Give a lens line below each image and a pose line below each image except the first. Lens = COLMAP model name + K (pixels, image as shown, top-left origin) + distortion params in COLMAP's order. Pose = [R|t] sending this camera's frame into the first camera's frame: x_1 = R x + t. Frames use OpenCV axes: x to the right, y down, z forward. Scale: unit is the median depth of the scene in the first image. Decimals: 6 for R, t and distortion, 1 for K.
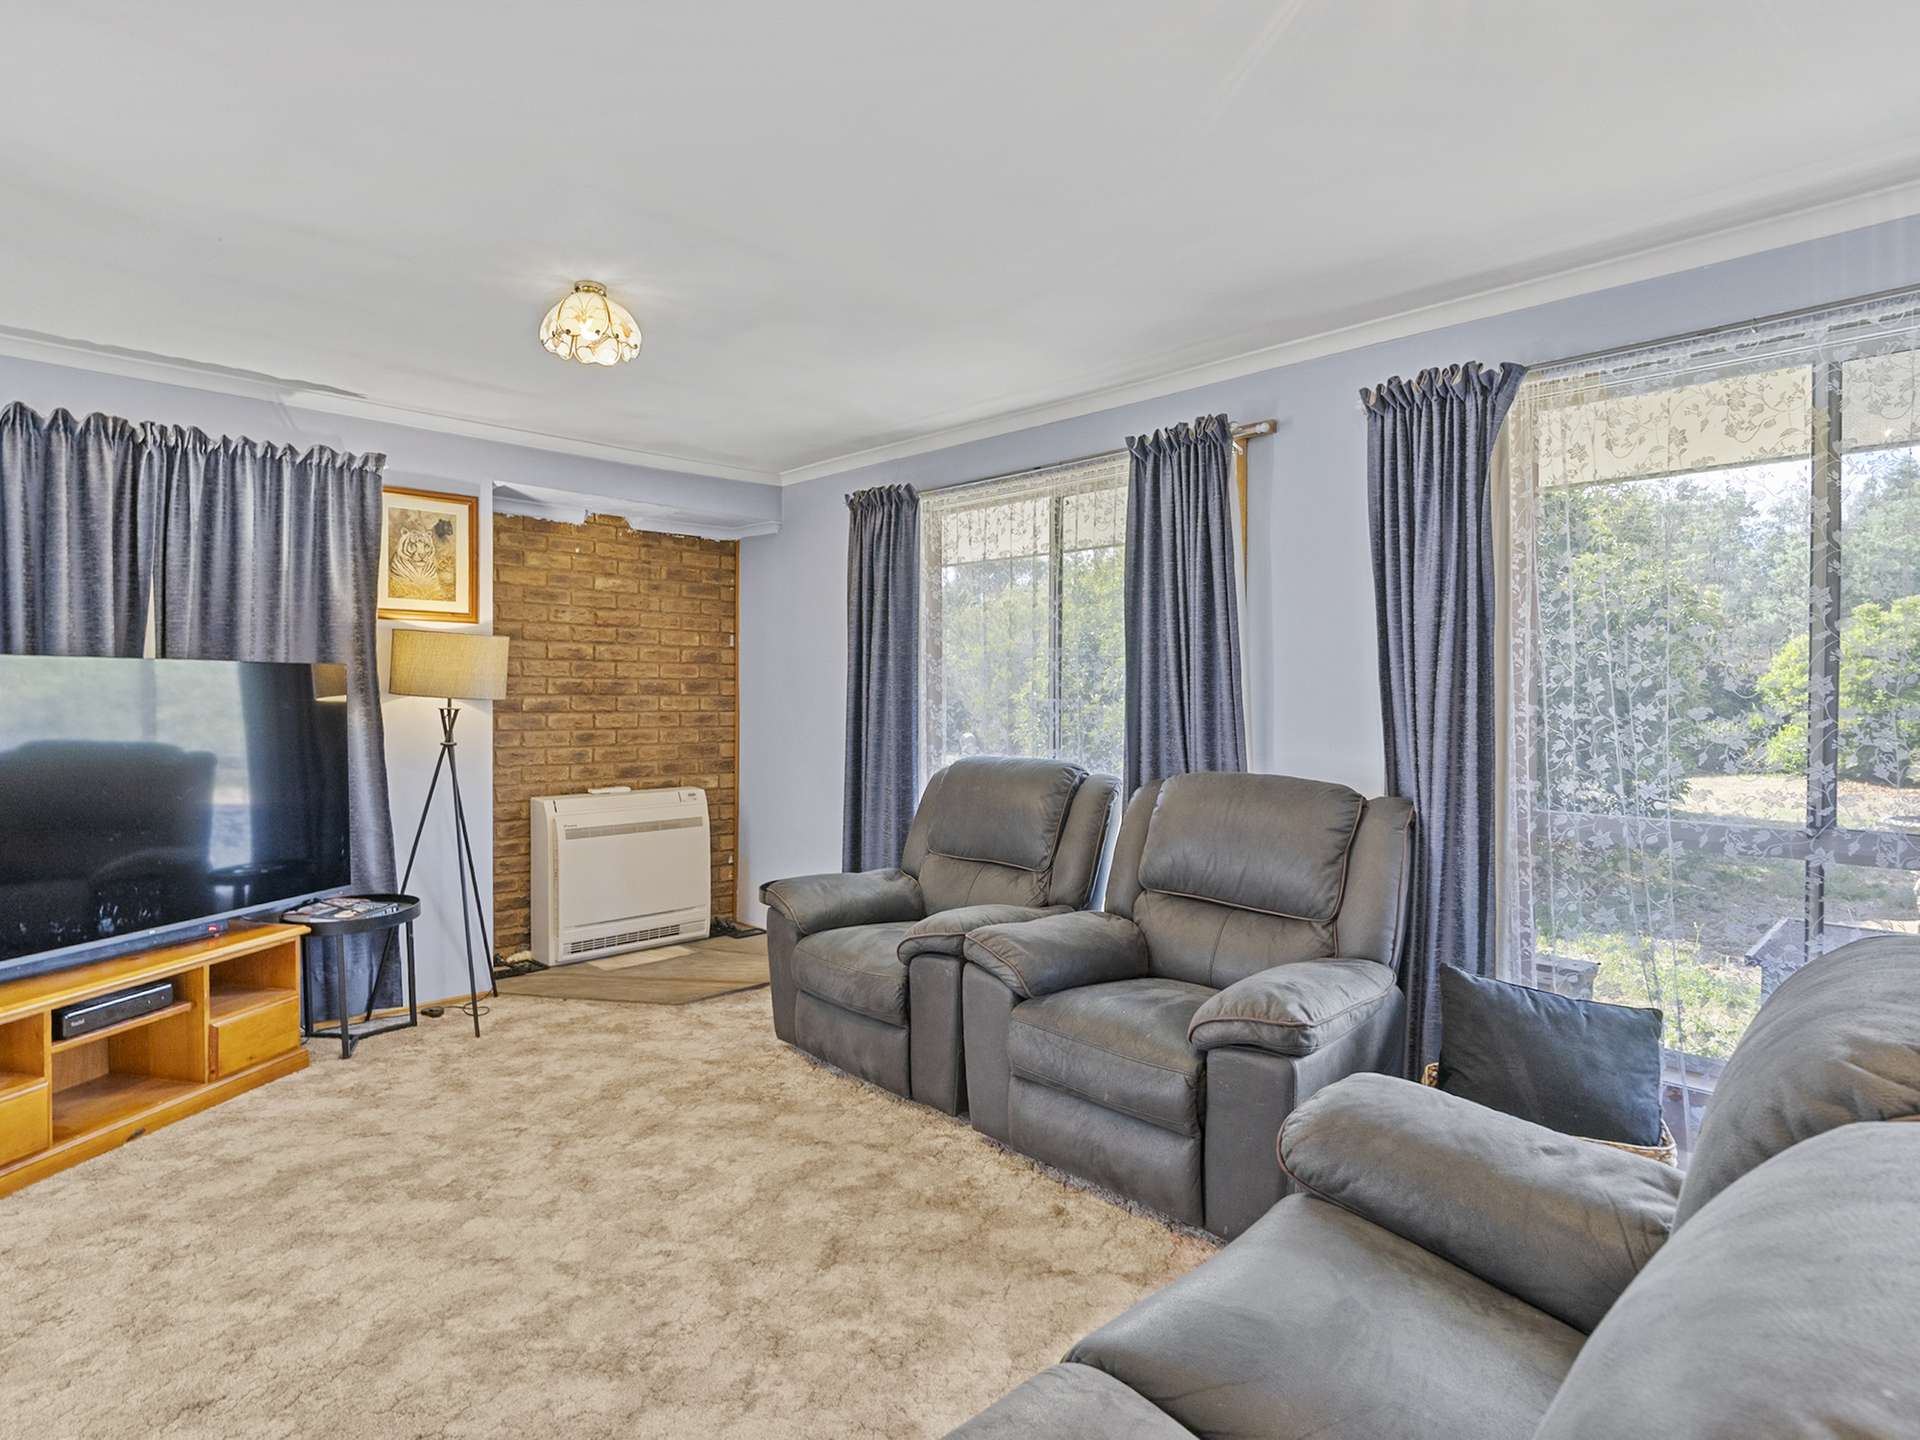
lens RADIAL K [[900.2, 0, 959.8], [0, 900.2, 727.4], [0, 0, 1]] dist [0.003380, 0.000467]
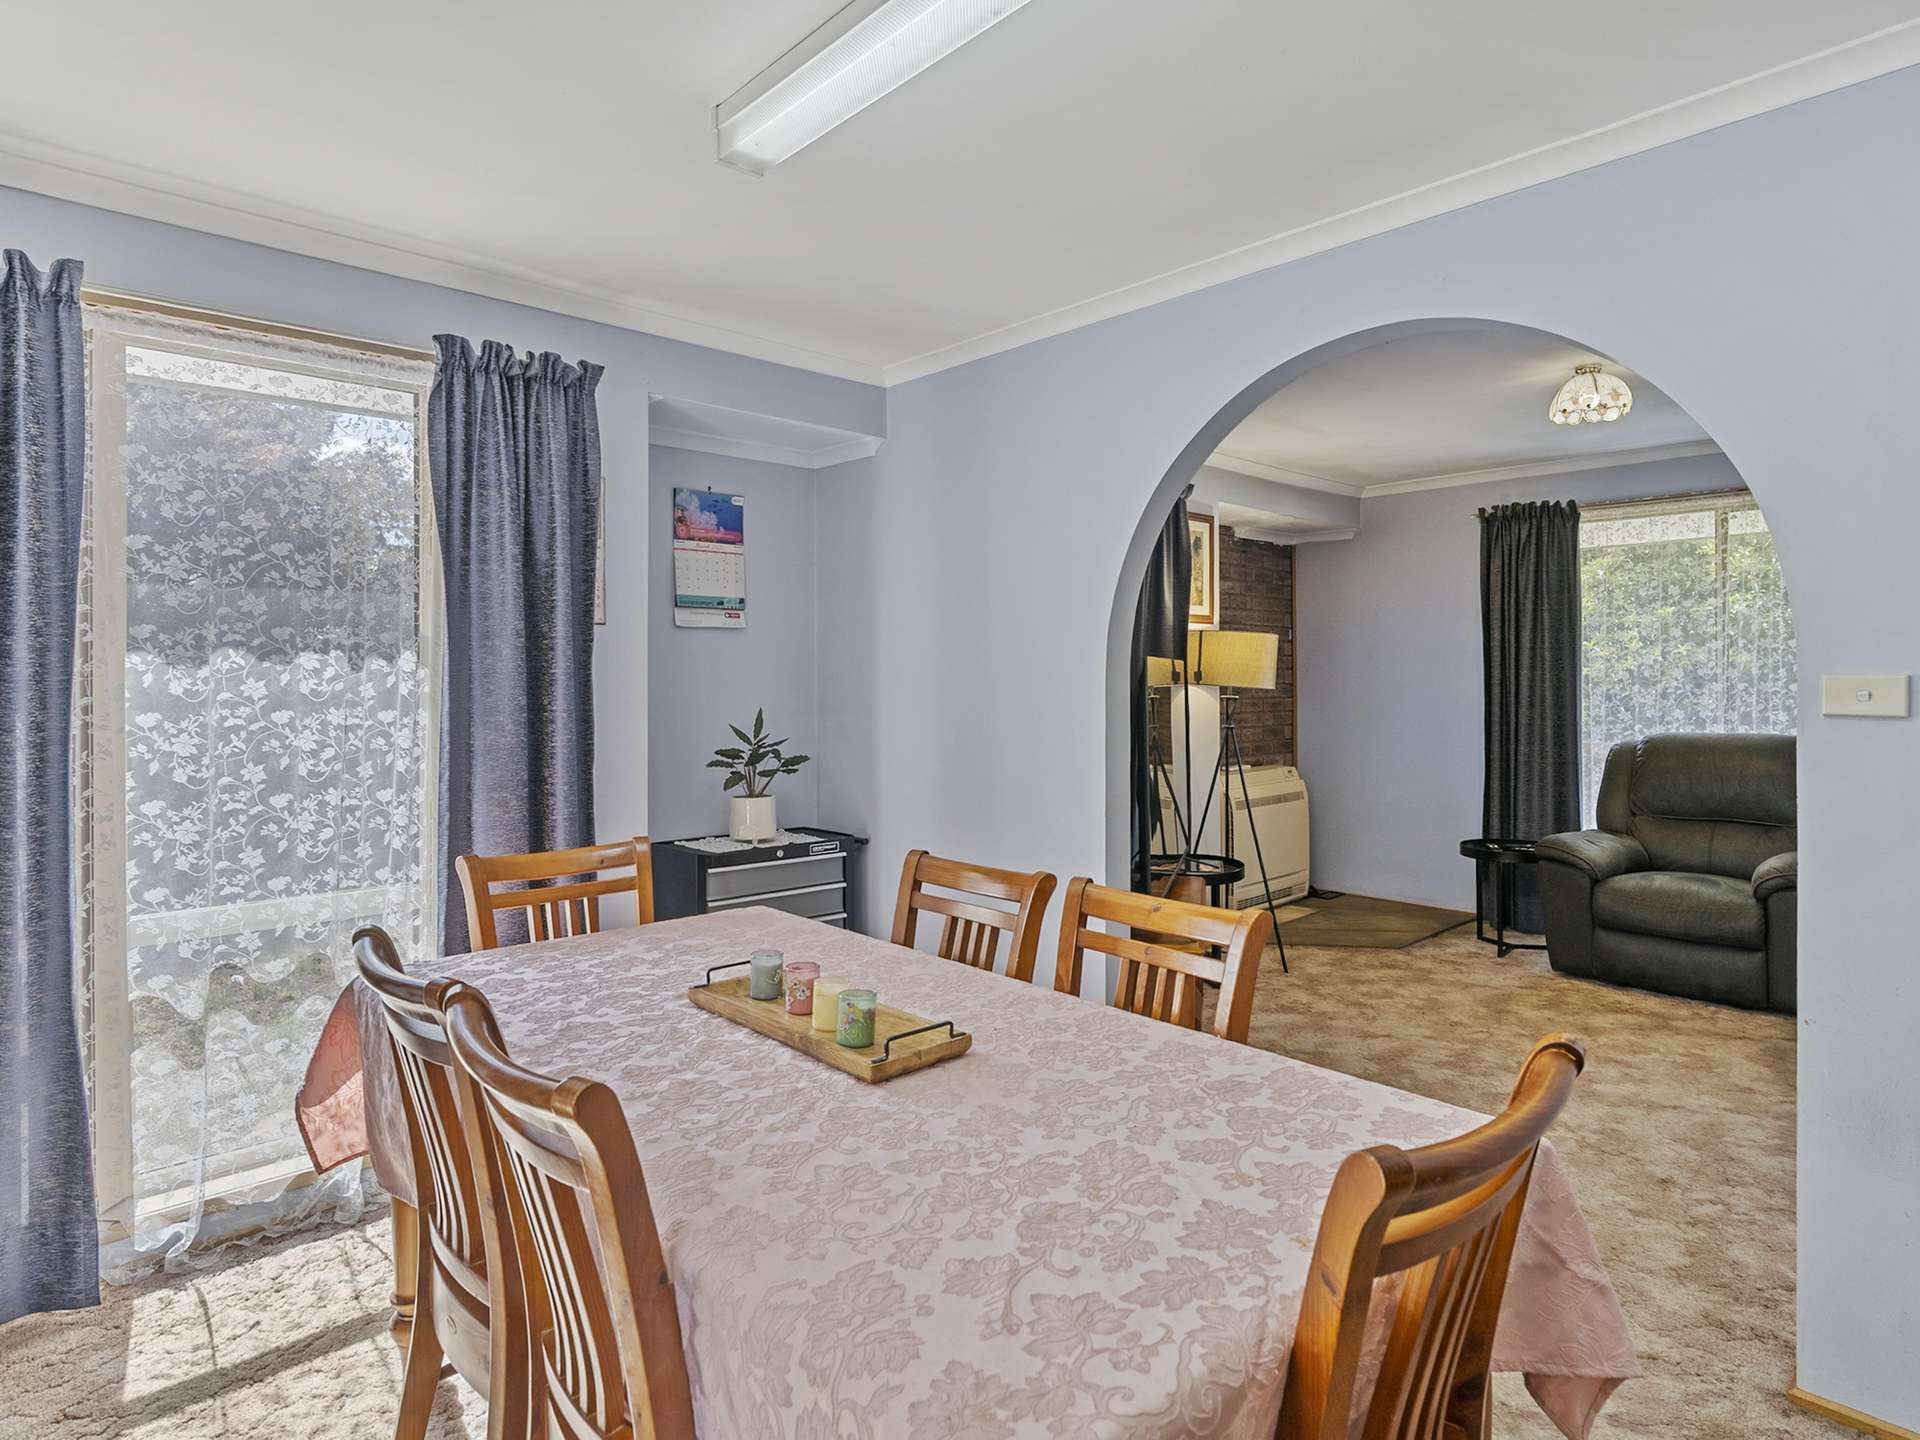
lens RADIAL K [[945.4, 0, 960.0], [0, 945.4, 704.1], [0, 0, 1]] dist [0.004301, 0.000552]
pose [[0.999894, -0.013588, 0.005281, -0.783448], [0.013663, 0.999801, -0.014537, 0.001570], [-0.005082, 0.014608, 0.999880, -0.200770]]
